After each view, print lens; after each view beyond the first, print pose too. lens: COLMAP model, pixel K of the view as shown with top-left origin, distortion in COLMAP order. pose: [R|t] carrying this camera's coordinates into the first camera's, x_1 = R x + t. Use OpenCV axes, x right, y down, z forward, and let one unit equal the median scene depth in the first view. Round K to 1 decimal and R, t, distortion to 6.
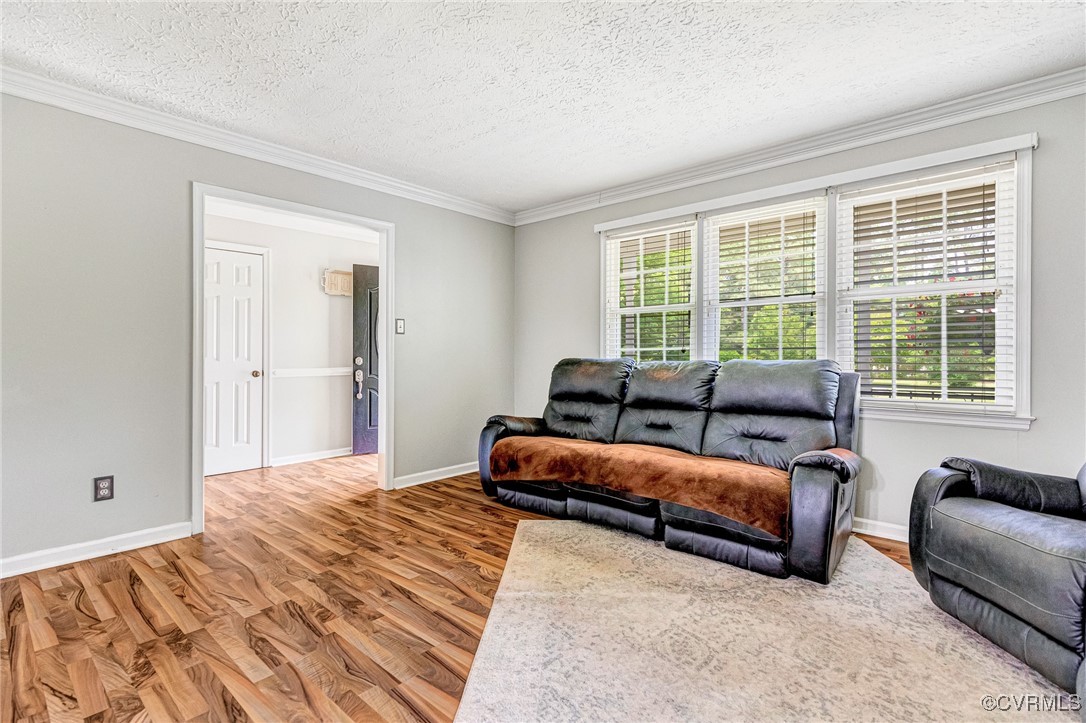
lens RADIAL K [[511.9, 0, 545.1], [0, 511.9, 362.4], [0, 0, 1]] dist [0.011487, -0.001011]
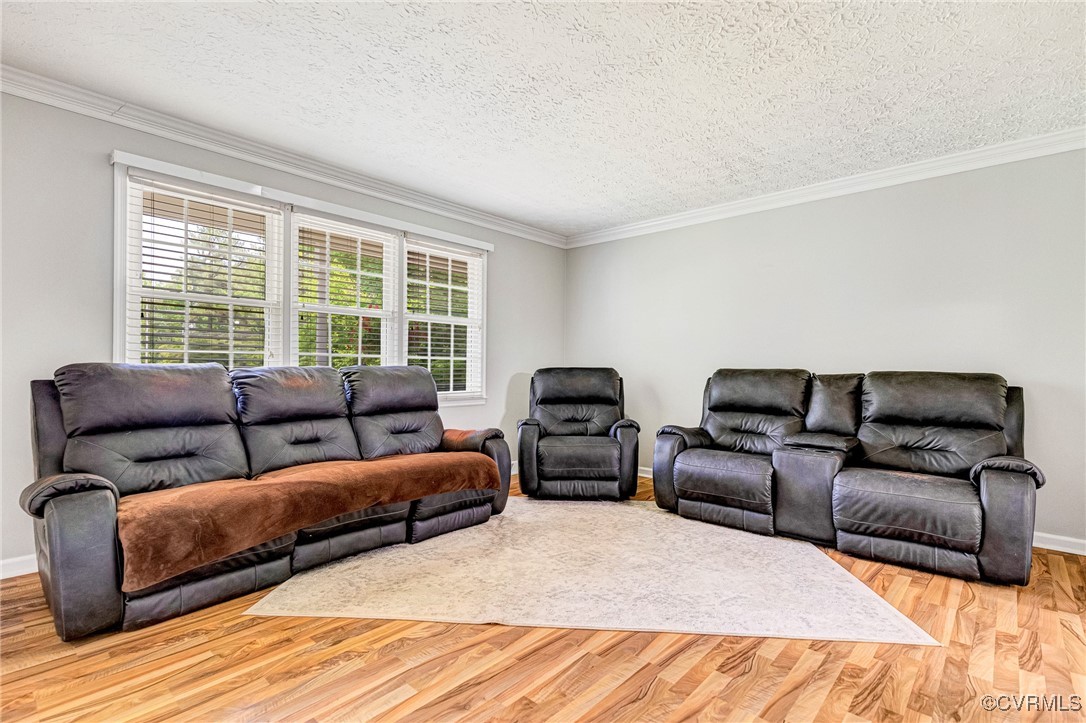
lens RADIAL K [[511.9, 0, 545.1], [0, 511.9, 362.4], [0, 0, 1]] dist [0.011487, -0.001011]
pose [[0.008027, 0.004730, 0.999957, -0.997426], [0.000950, 0.999988, -0.004738, -0.008173], [-0.999967, 0.000988, 0.008022, 0.876866]]
